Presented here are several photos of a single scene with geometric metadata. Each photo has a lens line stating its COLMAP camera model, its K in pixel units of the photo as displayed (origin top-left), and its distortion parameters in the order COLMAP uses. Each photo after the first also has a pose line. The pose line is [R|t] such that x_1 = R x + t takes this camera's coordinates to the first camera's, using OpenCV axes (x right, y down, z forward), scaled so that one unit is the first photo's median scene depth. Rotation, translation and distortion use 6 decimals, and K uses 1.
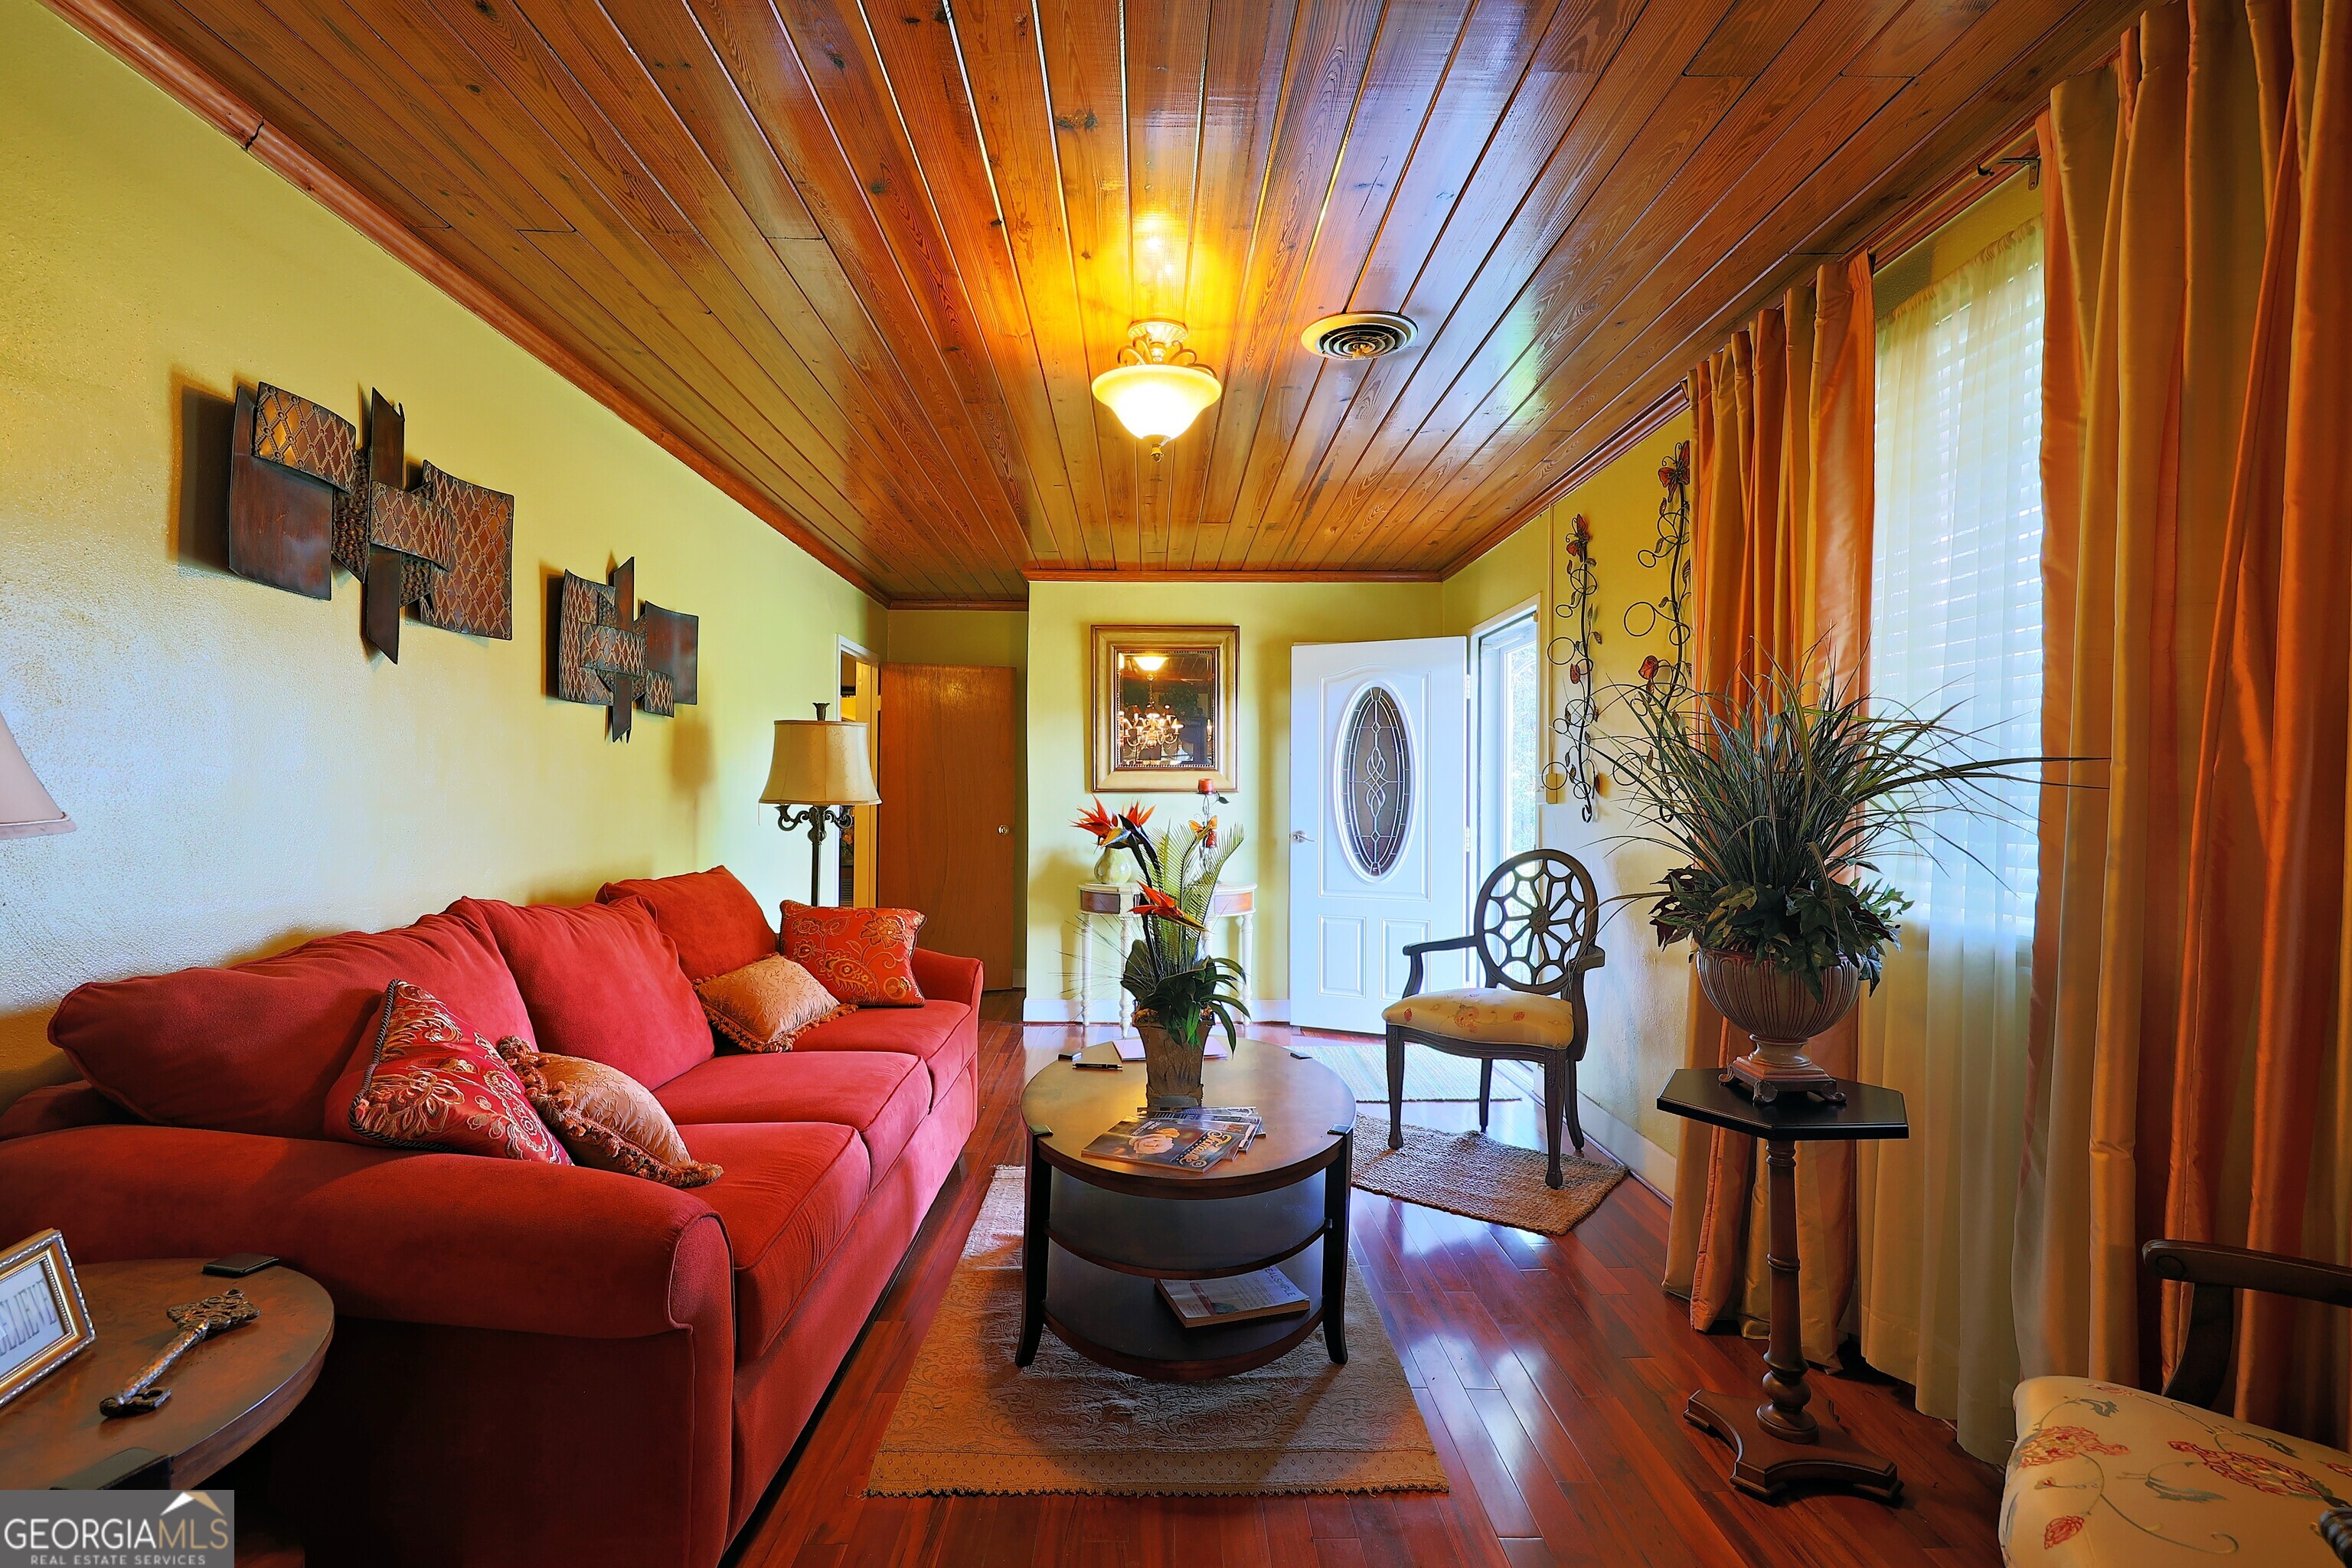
lens RADIAL K [[1084.7, 0, 1184.5], [0, 1084.7, 803.8], [0, 0, 1]] dist [0.000593, -0.000023]
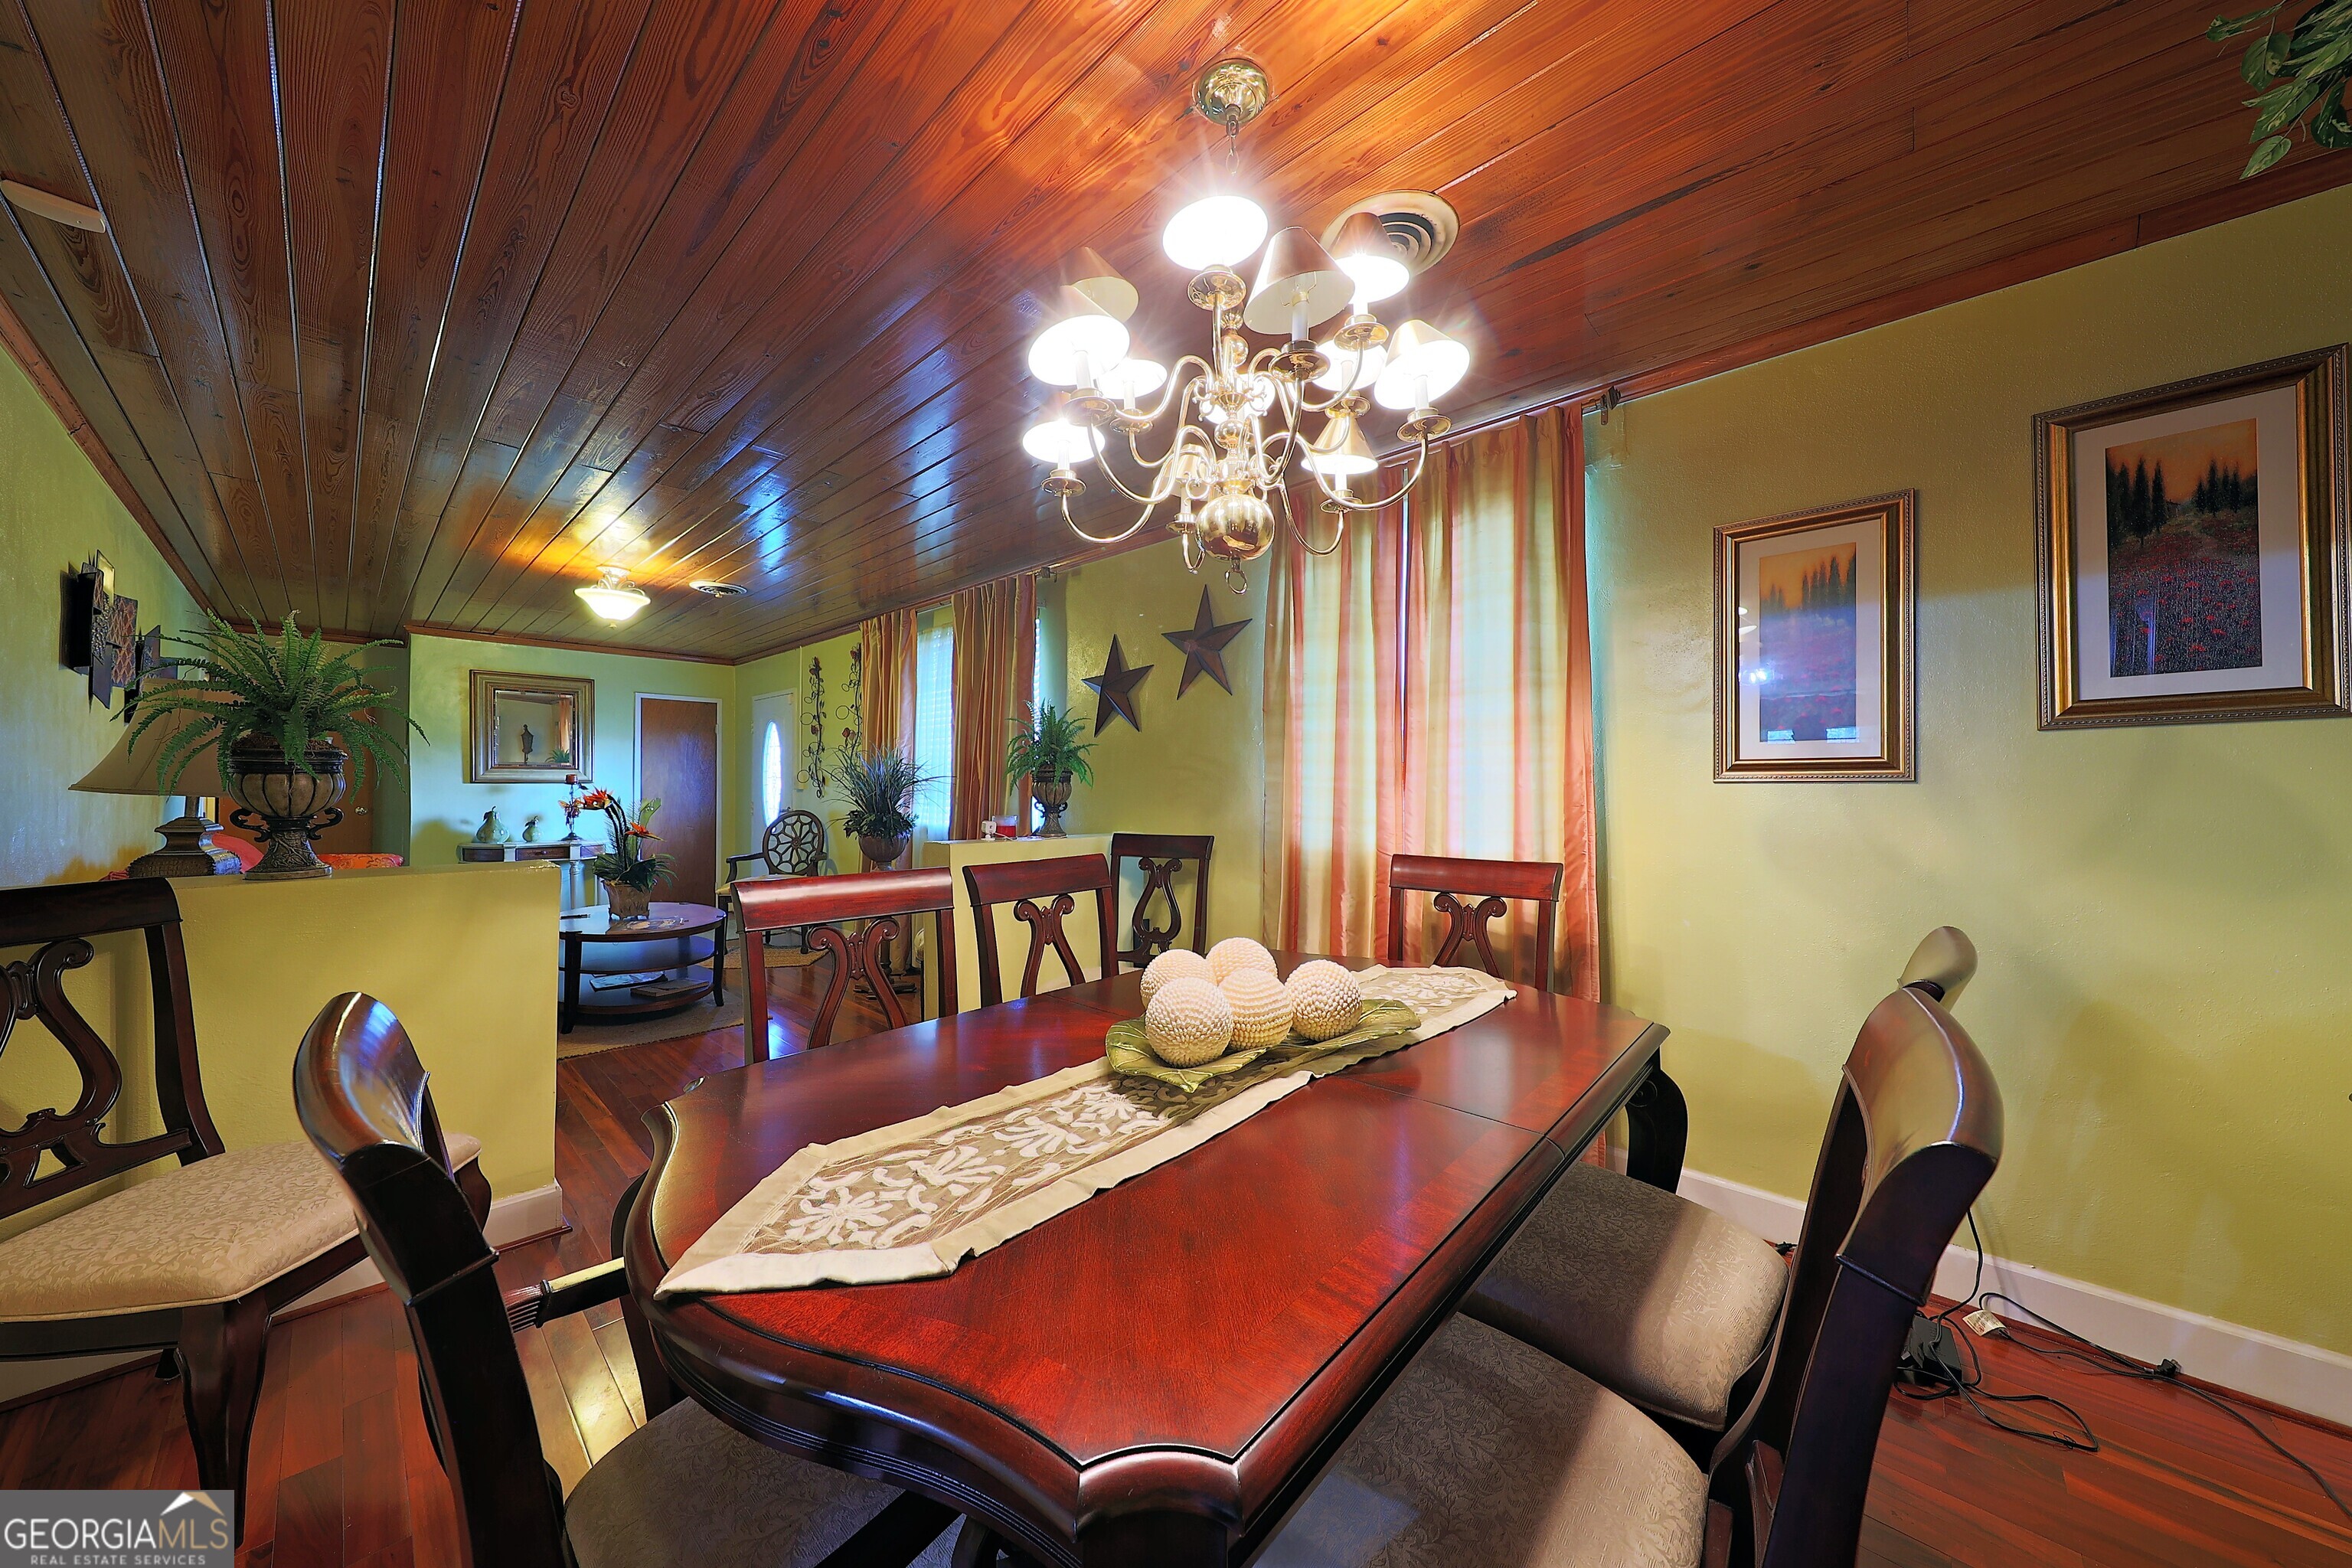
lens RADIAL K [[782.4, 0, 1185.7], [0, 782.4, 786.6], [0, 0, 1]] dist [0.004805, -0.001209]
pose [[0.697363, 0.002874, 0.716712, -0.254223], [0.001646, 0.999983, -0.005611, 0.004340], [-0.716716, 0.005093, 0.697346, -0.655078]]
